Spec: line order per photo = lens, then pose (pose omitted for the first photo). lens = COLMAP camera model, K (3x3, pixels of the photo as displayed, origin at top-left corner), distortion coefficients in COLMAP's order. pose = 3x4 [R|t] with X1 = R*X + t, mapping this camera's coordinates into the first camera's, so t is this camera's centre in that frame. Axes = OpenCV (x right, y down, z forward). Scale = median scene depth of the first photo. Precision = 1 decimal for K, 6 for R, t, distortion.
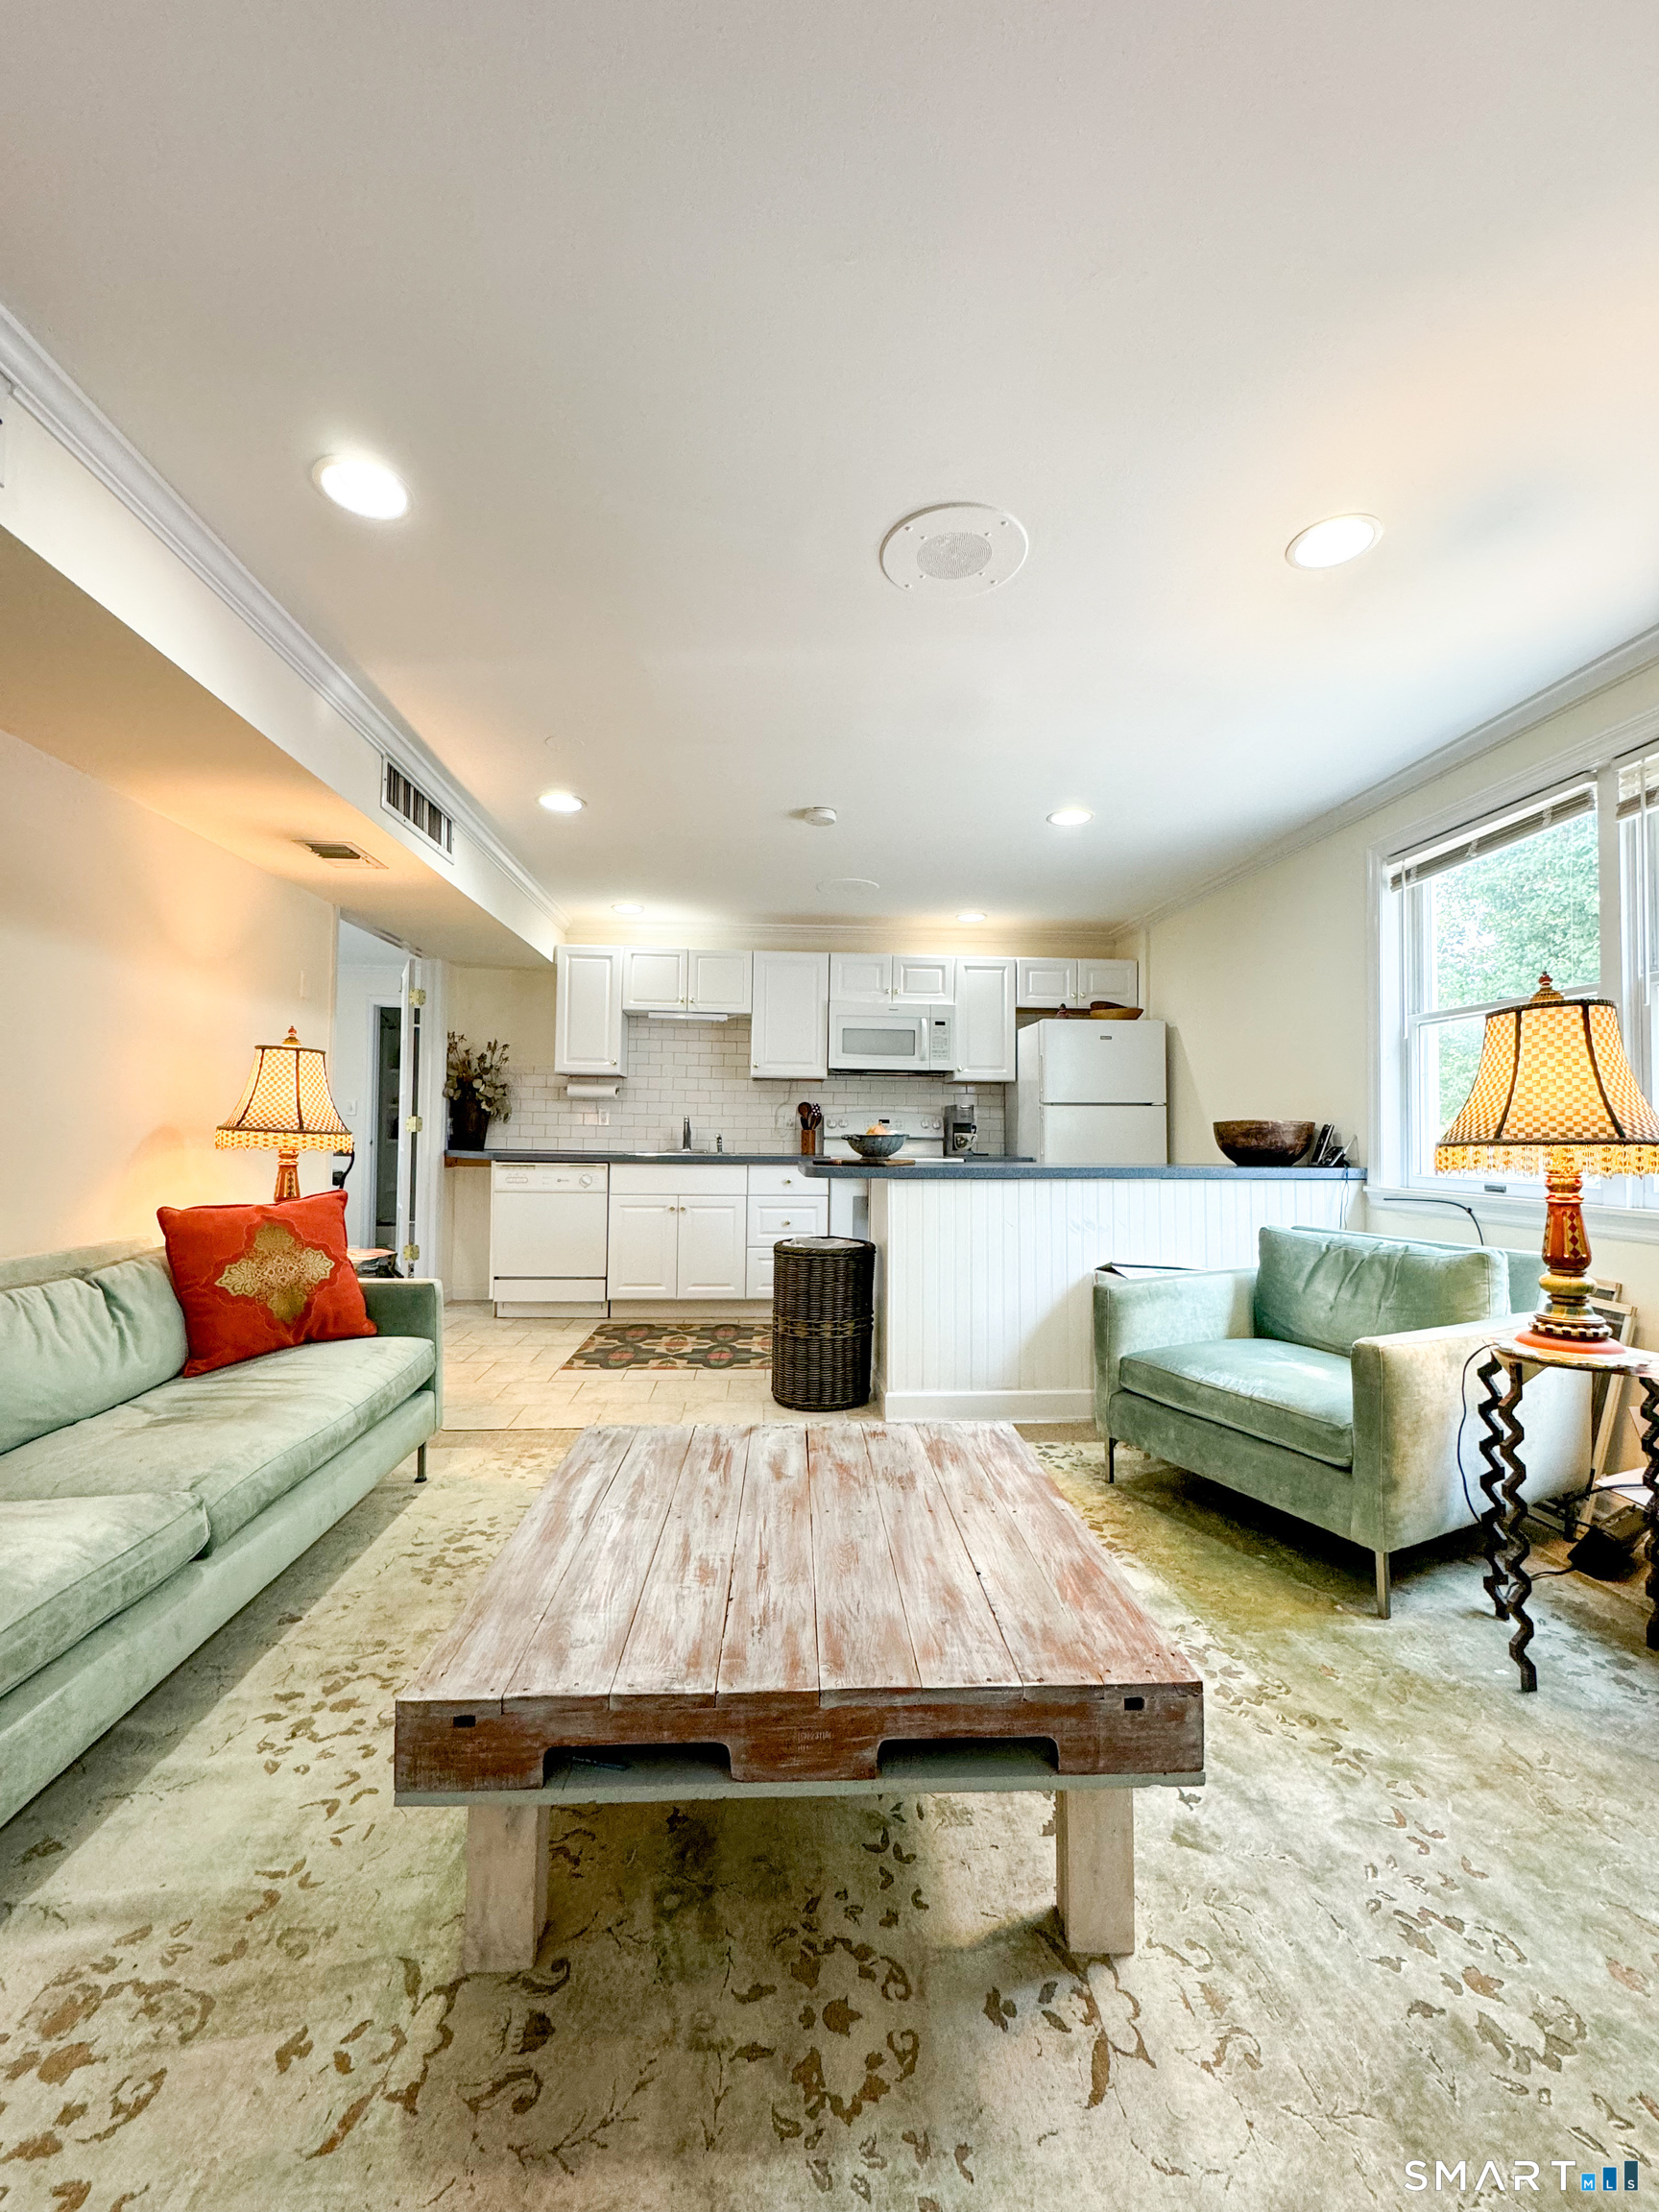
lens RADIAL K [[883.9, 0, 829.5], [0, 883.9, 1106.0], [0, 0, 1]] dist [-0.002055, 0.000730]
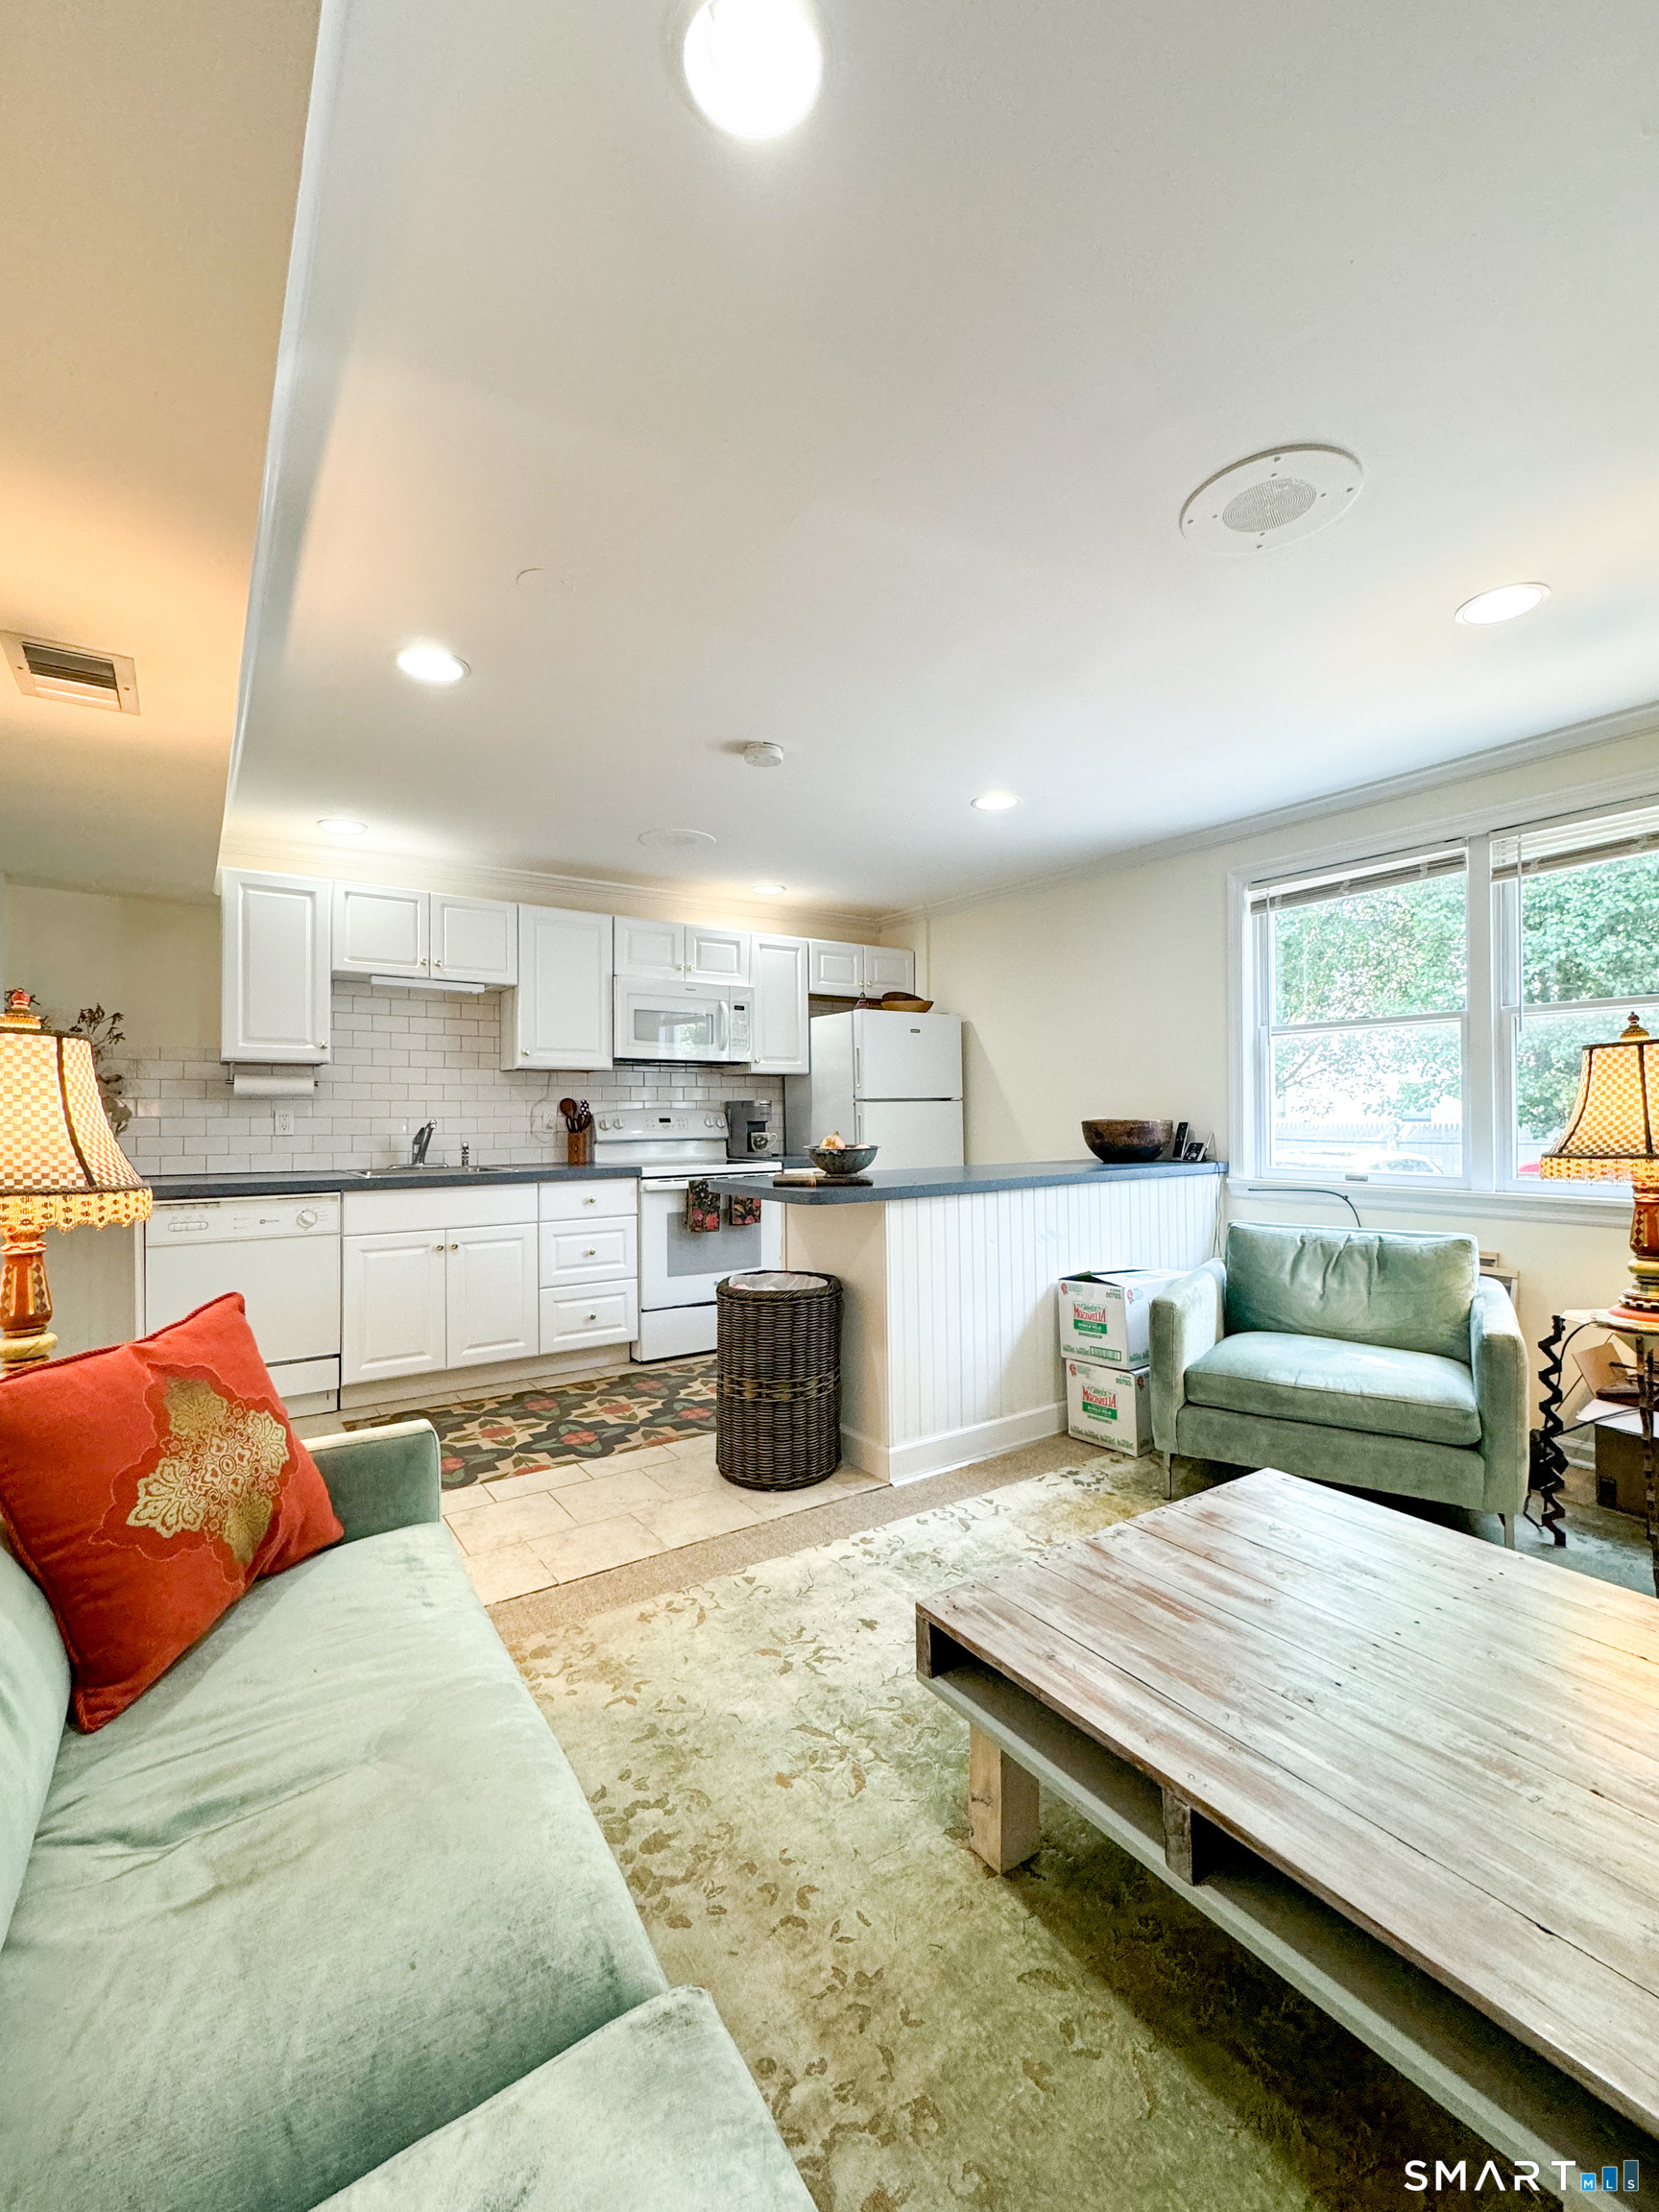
lens RADIAL K [[935.5, 0, 834.3], [0, 935.5, 1107.9], [0, 0, 1]] dist [-0.004126, -0.000246]
pose [[0.859556, -0.014047, 0.510848, -0.422843], [0.000994, 0.999666, 0.025816, -0.029112], [-0.511041, -0.021682, 0.859283, 0.244318]]
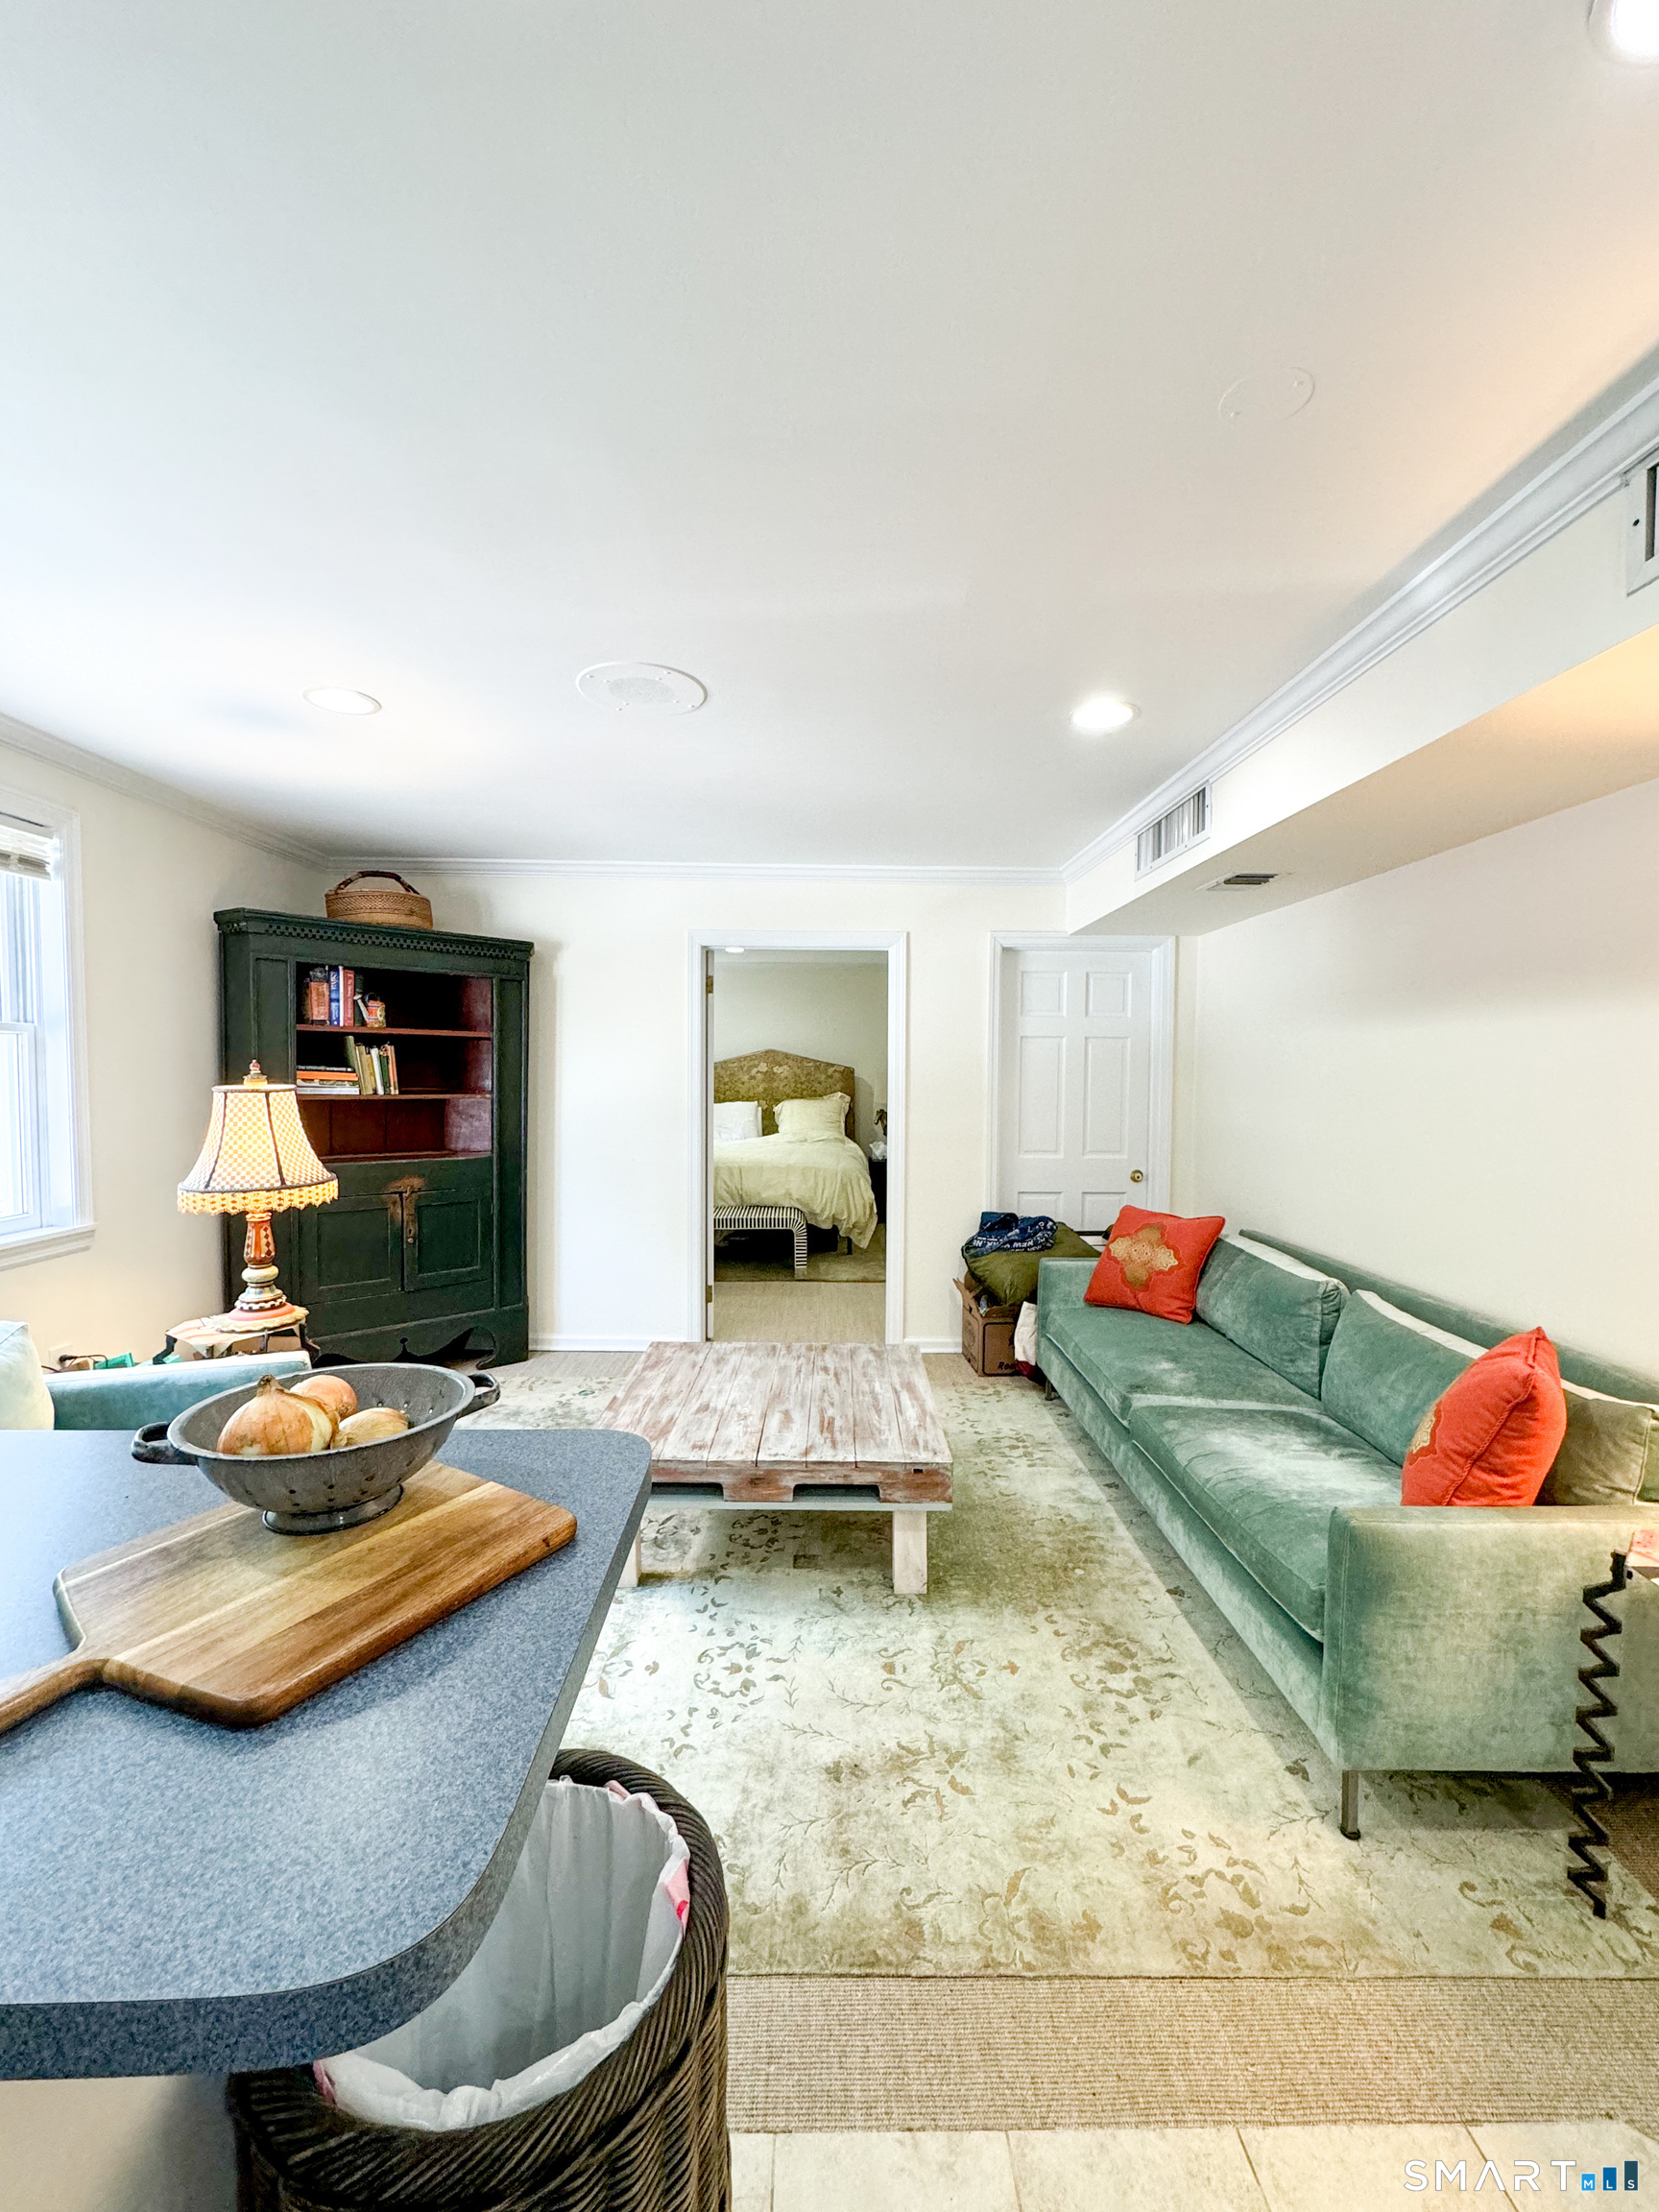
lens RADIAL K [[903.0, 0, 834.1], [0, 903.0, 1105.3], [0, 0, 1]] dist [-0.000693, 0.000607]
pose [[-0.998700, -0.015507, 0.048554, -0.104418], [-0.015007, 0.999831, 0.010634, -0.059443], [-0.048711, 0.009891, -0.998764, 1.289328]]
